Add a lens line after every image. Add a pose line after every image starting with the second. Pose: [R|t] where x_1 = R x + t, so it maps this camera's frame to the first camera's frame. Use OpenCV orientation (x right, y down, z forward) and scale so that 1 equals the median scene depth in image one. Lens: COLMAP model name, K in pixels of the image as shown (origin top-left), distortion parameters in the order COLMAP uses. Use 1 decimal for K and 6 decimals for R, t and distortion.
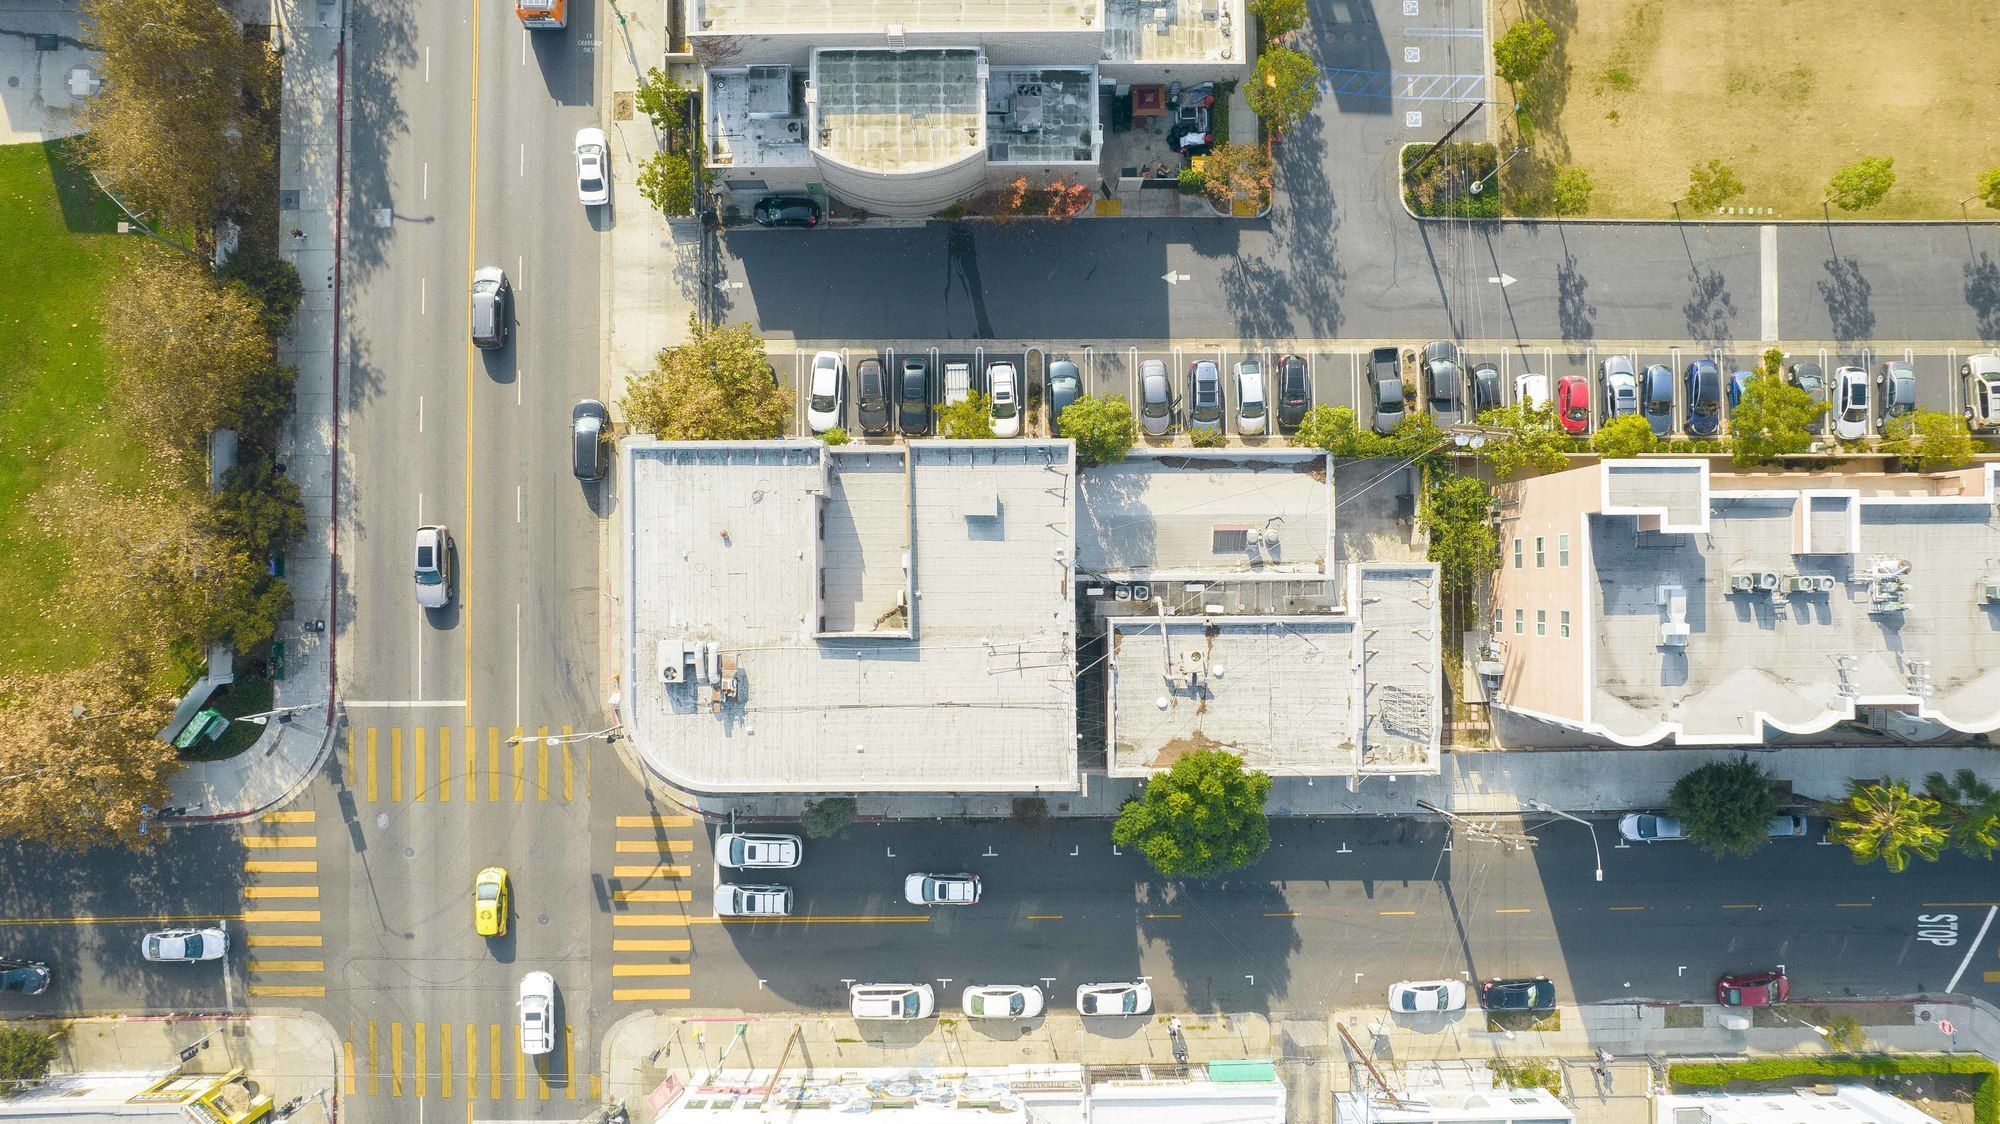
lens RADIAL K [[1333.9, 0, 1009.1], [0, 1333.9, 565.2], [0, 0, 1]] dist [-0.059211, 0.041613]
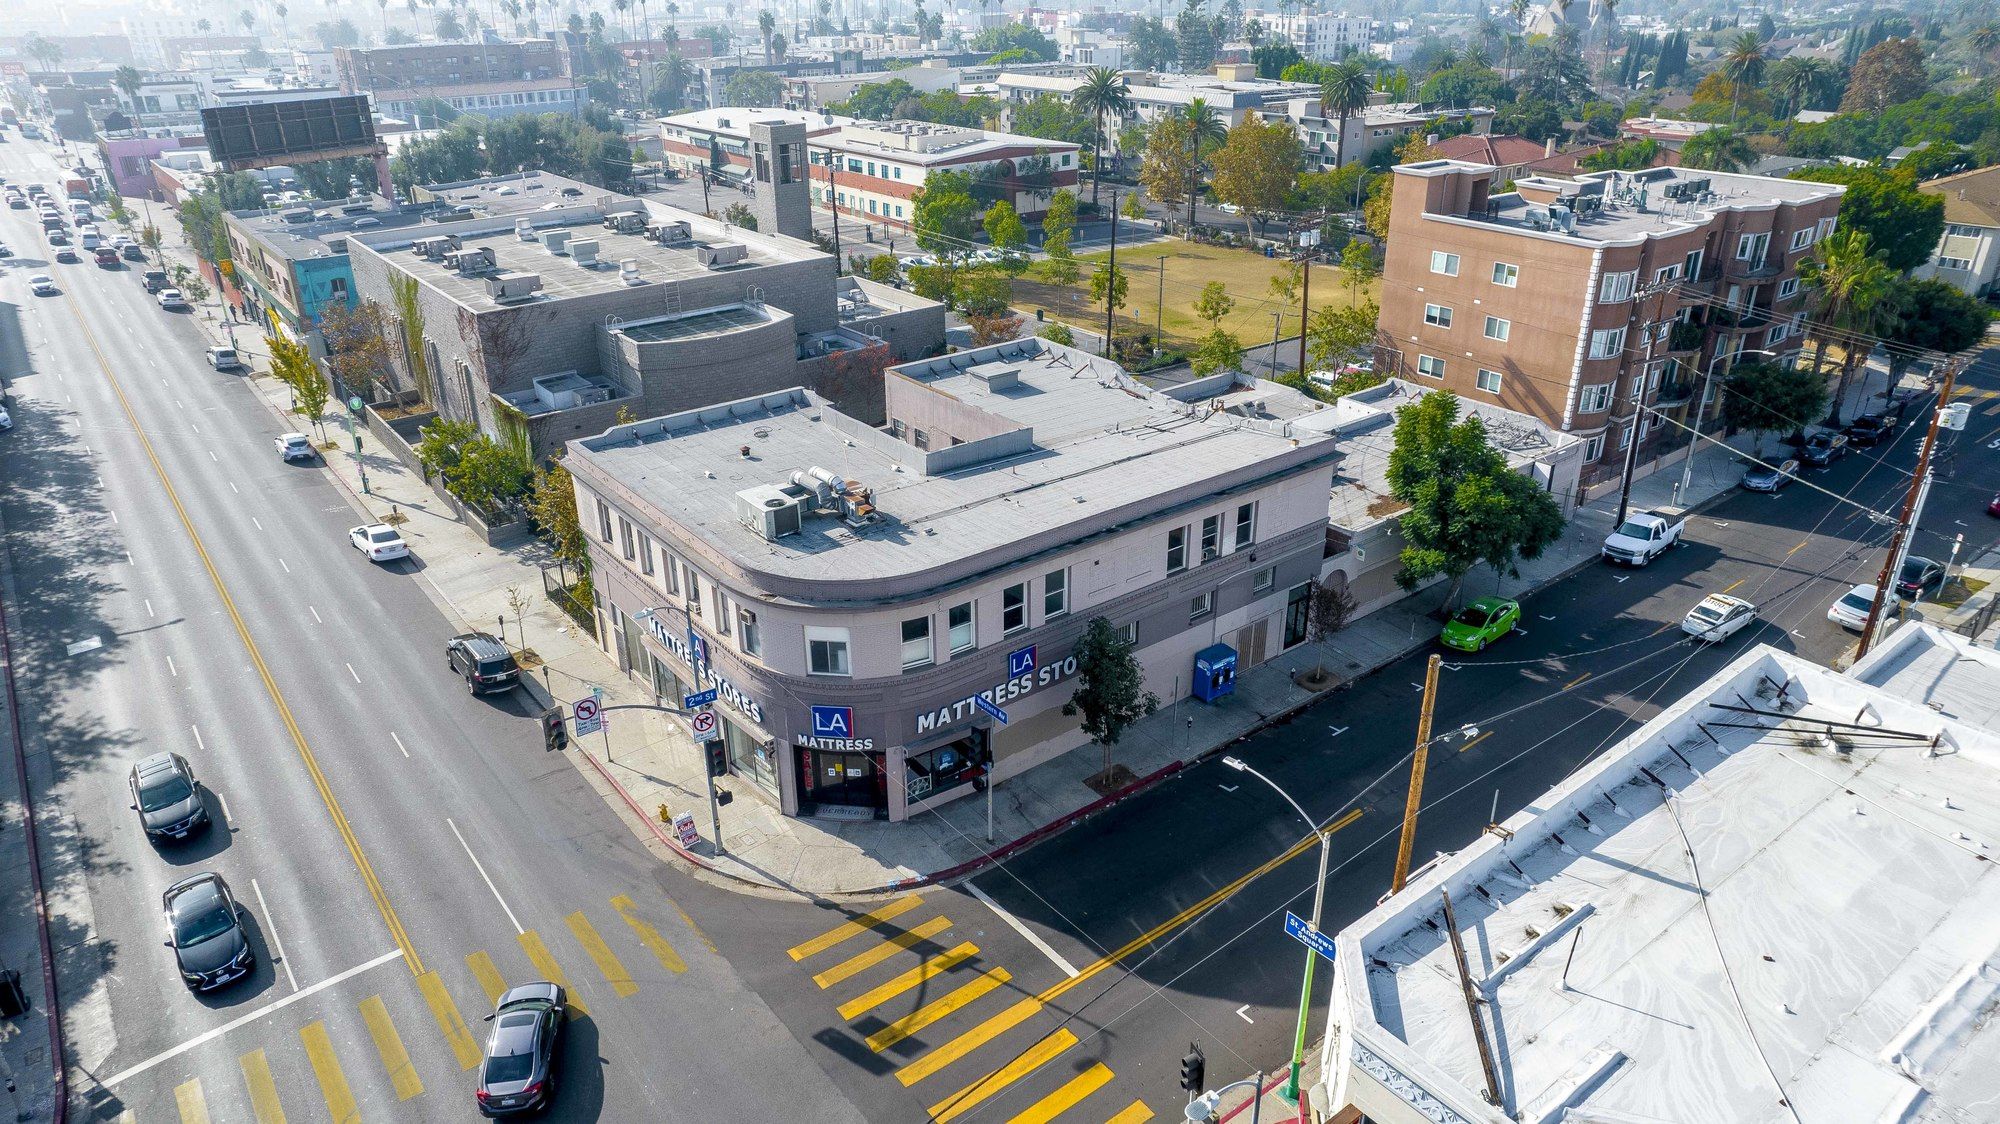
lens RADIAL K [[1279.7, 0, 1003.6], [0, 1279.7, 566.2], [0, 0, 1]] dist [-0.078374, 0.071859]
pose [[0.788636, -0.276692, 0.549086, -0.454367], [0.614841, 0.347730, -0.707852, 0.524204], [0.004924, 0.895838, 0.444354, 0.668928]]
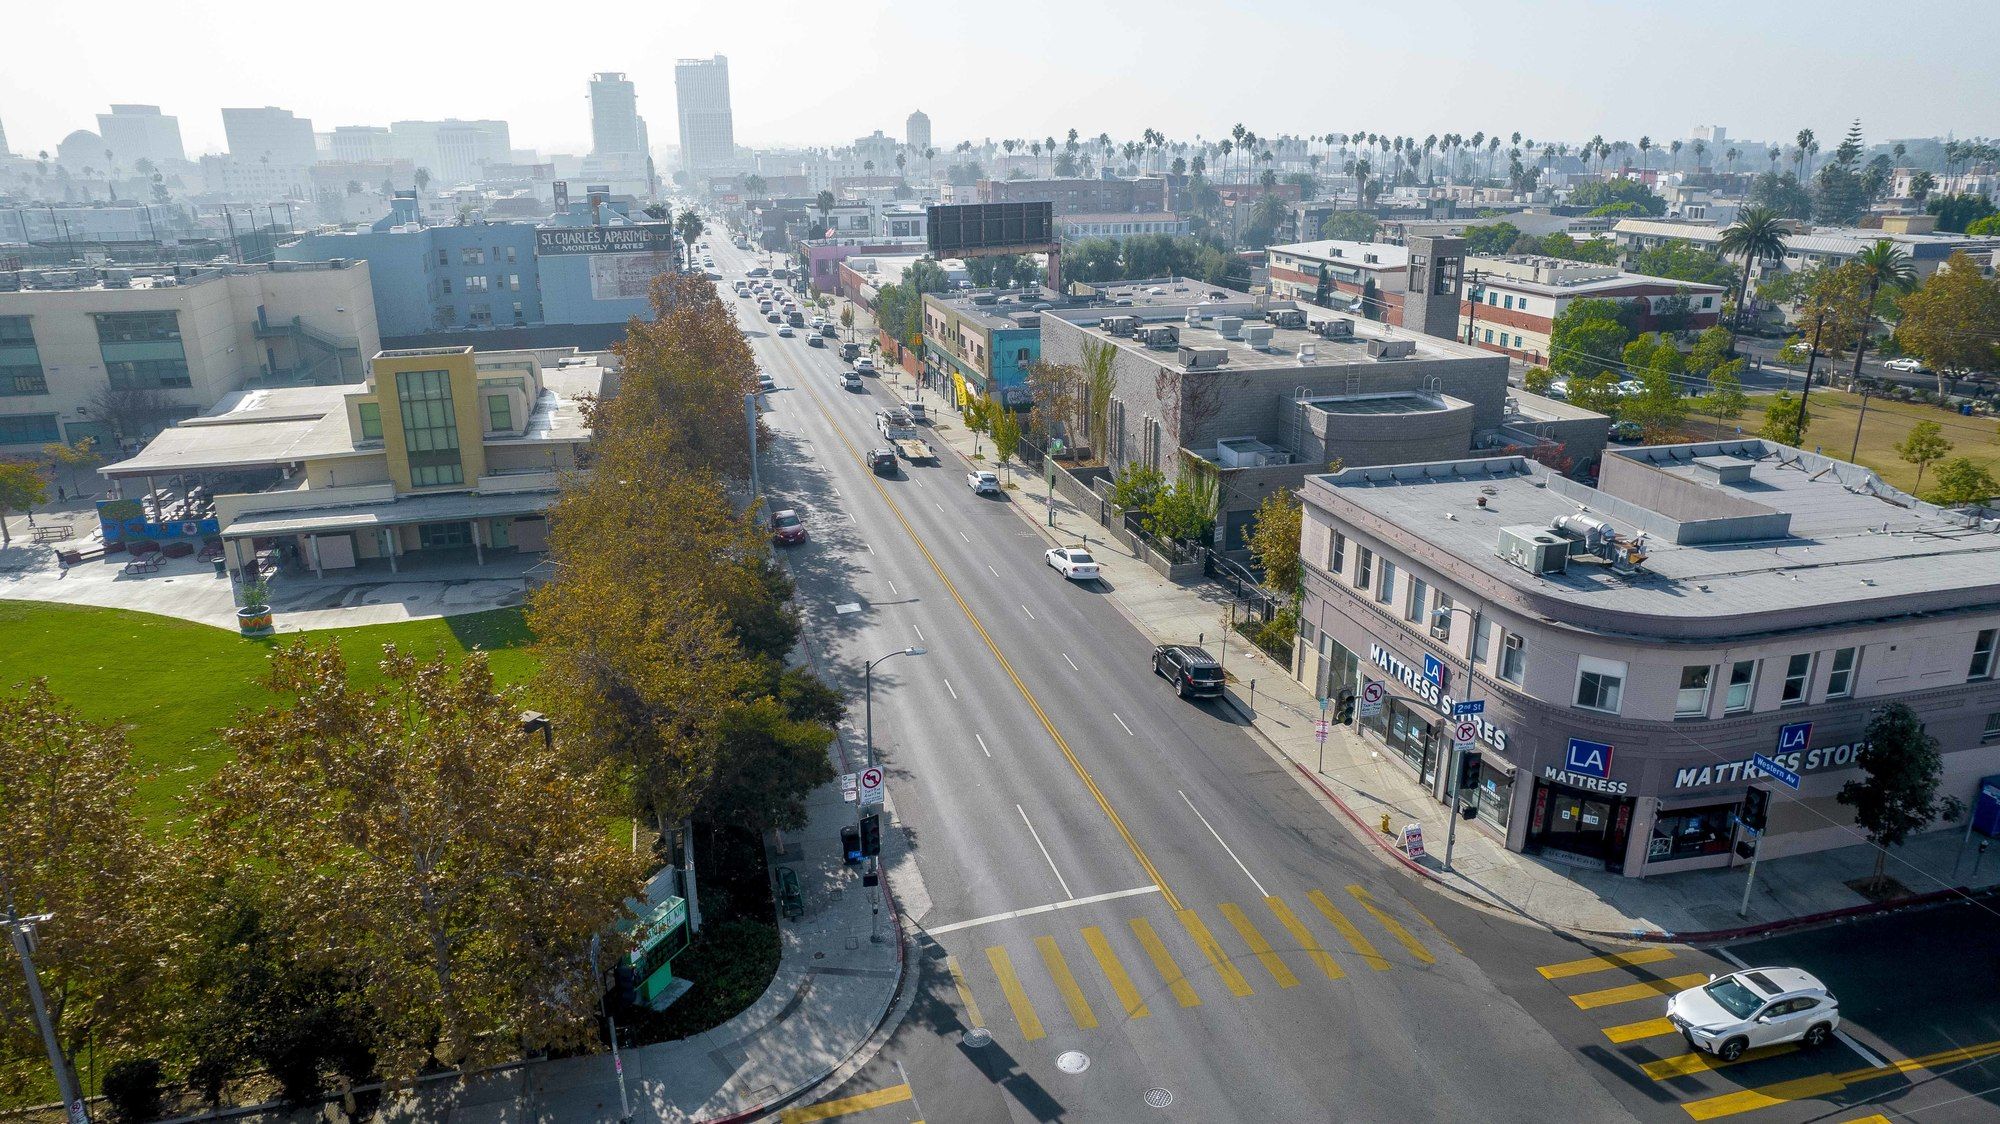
lens RADIAL K [[1279.8, 0, 1005.0], [0, 1279.8, 565.2], [0, 0, 1]] dist [-0.074584, 0.063787]
pose [[0.967447, -0.097661, 0.233473, -0.581233], [0.252691, 0.321924, -0.912421, 0.516523], [0.013947, 0.941715, 0.336122, 0.707864]]
